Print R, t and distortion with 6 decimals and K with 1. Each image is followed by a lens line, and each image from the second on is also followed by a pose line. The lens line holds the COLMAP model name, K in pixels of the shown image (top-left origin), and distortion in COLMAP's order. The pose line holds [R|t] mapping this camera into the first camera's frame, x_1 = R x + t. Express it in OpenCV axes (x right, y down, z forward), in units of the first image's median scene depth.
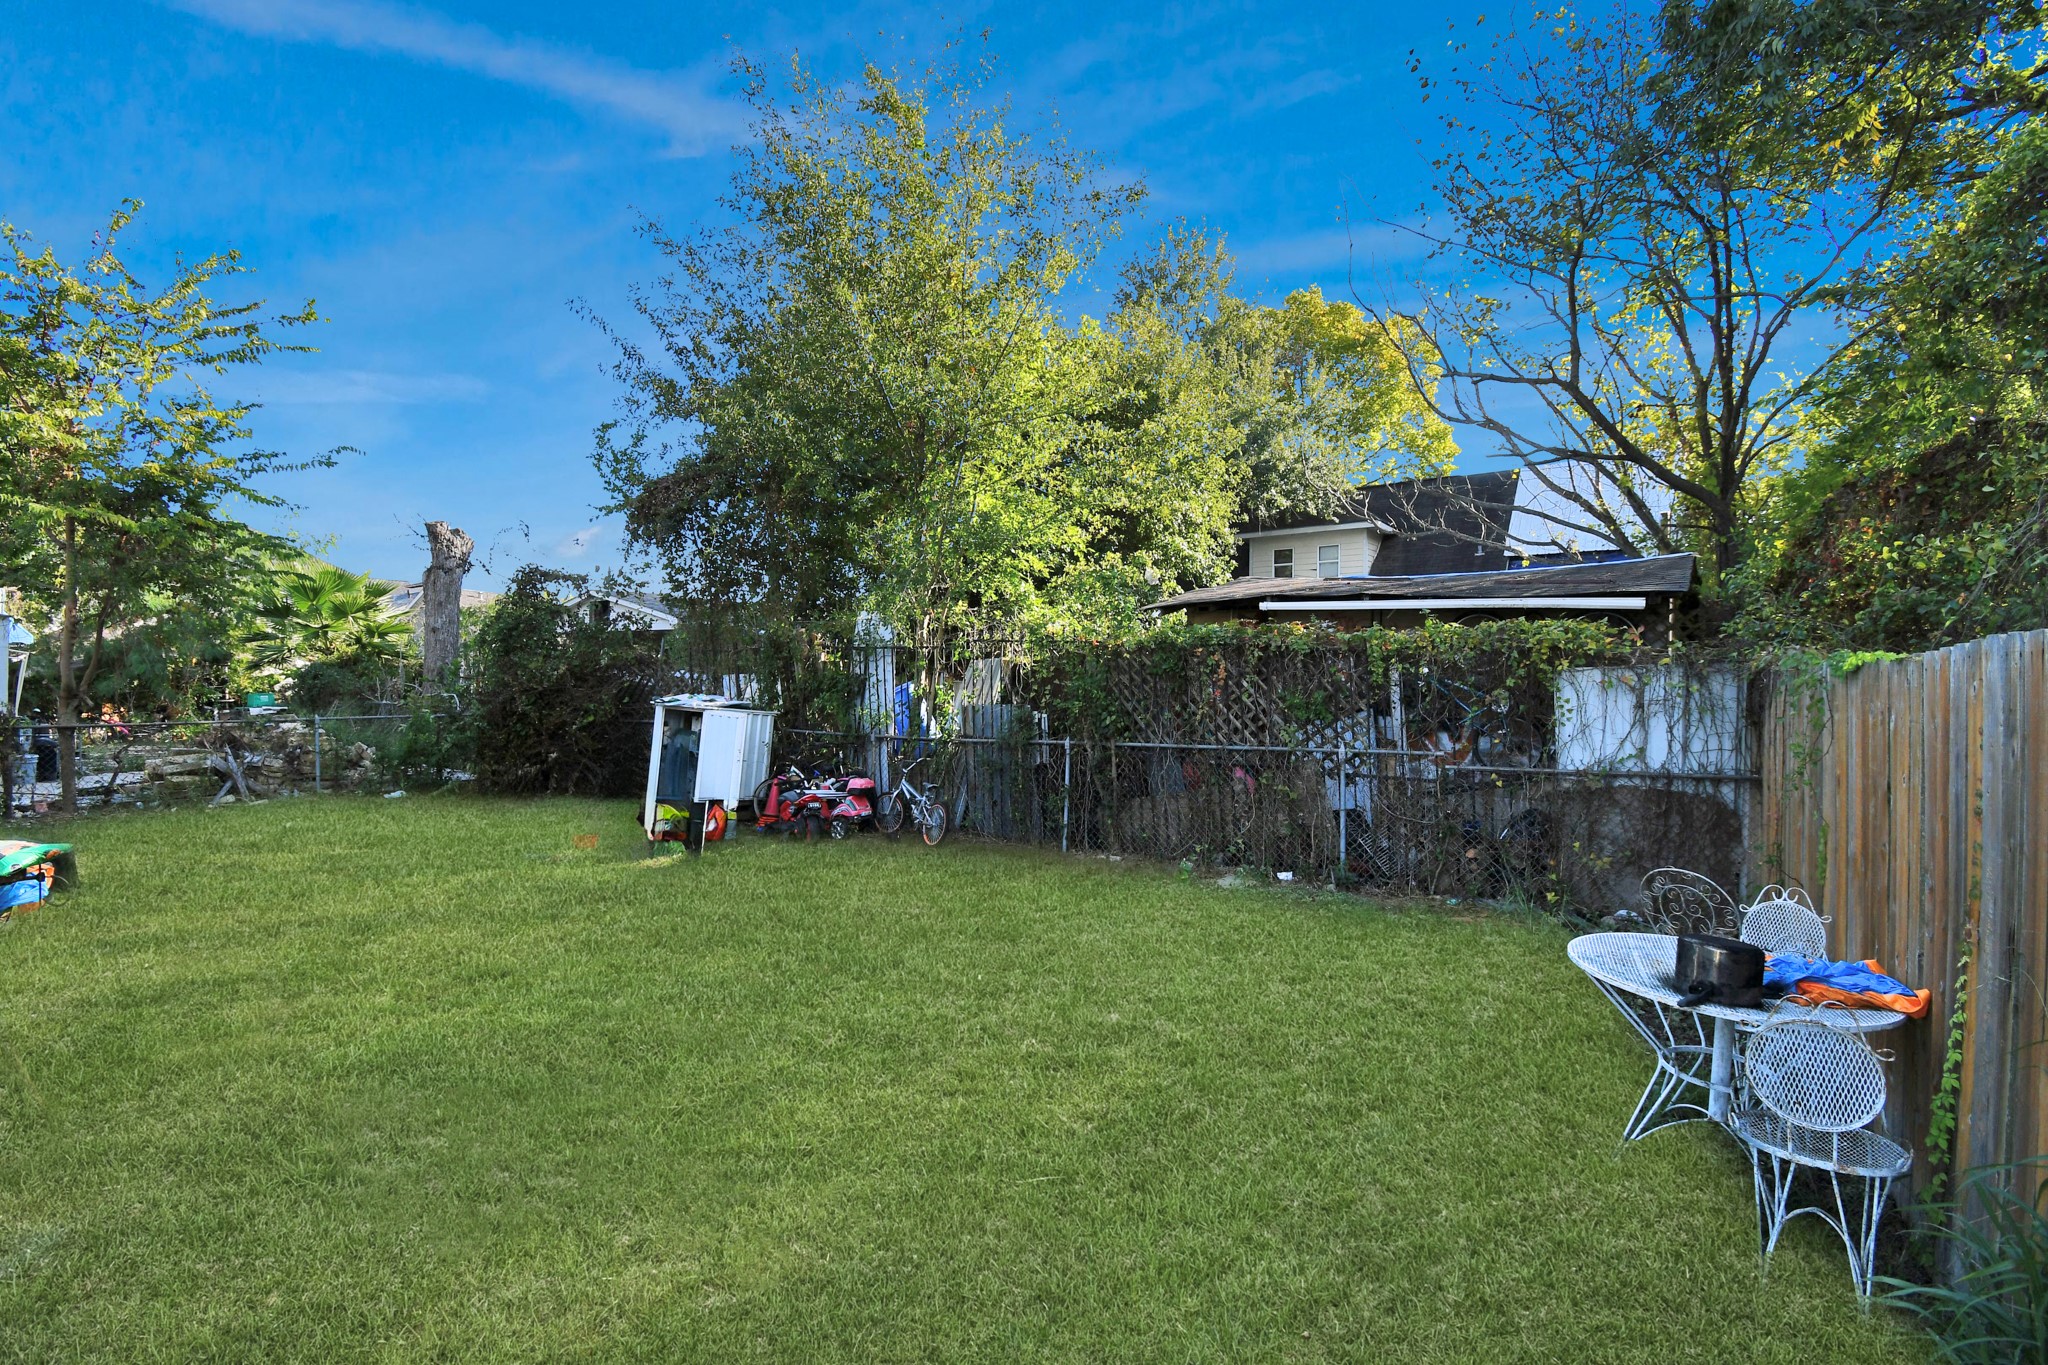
lens RADIAL K [[985.0, 0, 1021.7], [0, 985.0, 677.9], [0, 0, 1]] dist [-0.004919, -0.002100]
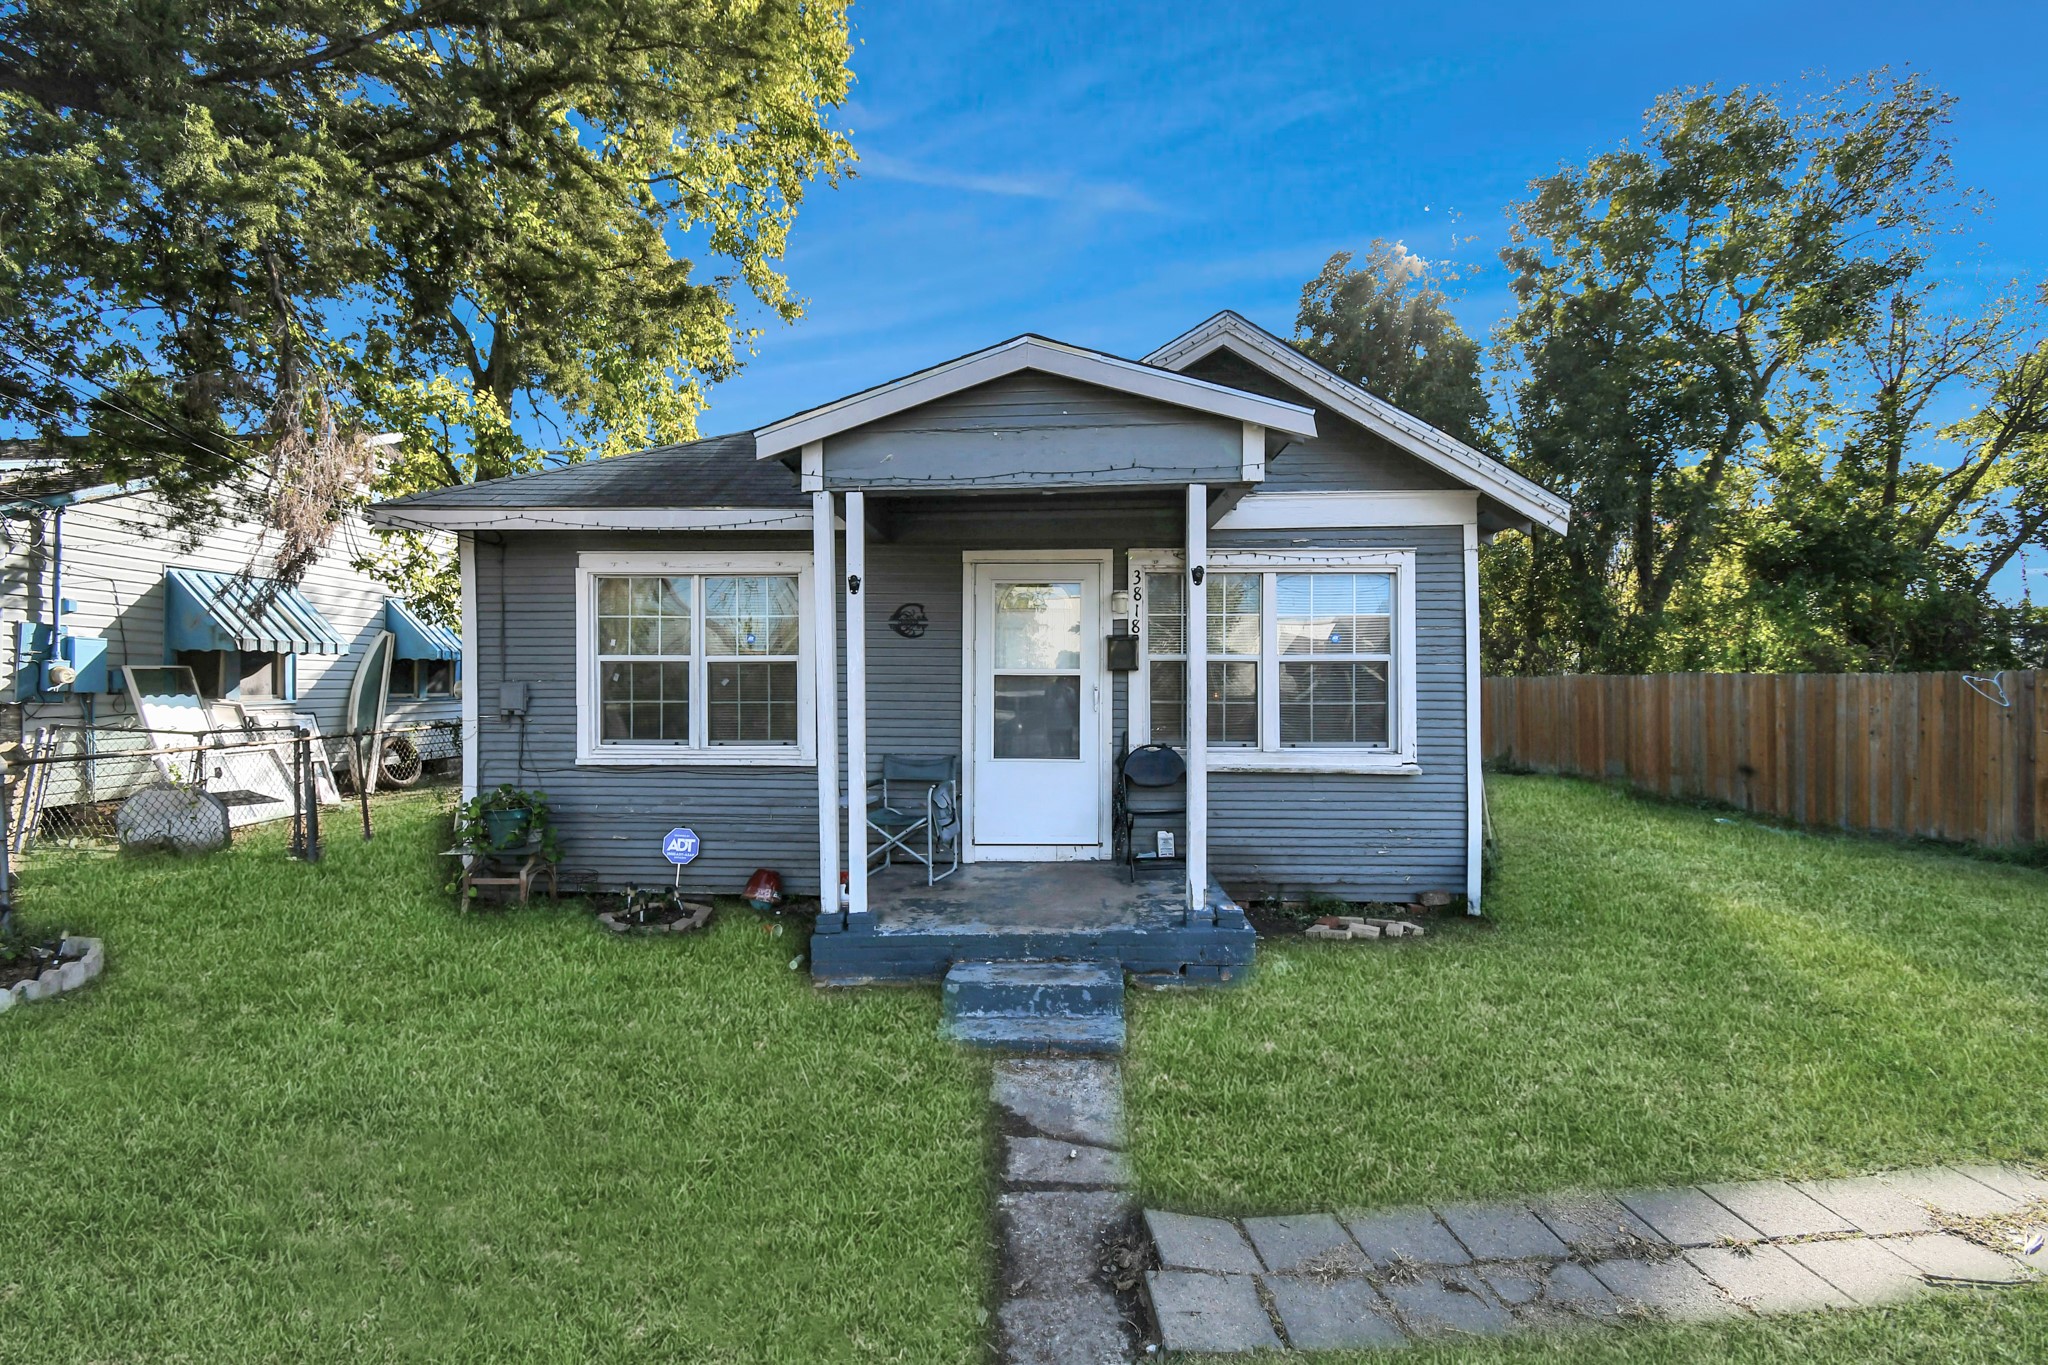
lens RADIAL K [[985.0, 0, 1025.5], [0, 985.0, 690.7], [0, 0, 1]] dist [-0.004919, -0.002100]
pose [[0.999992, 0.002929, 0.002876, -0.102219], [-0.002926, 0.999995, -0.001200, 0.064573], [-0.002879, 0.001192, 0.999995, 0.221253]]
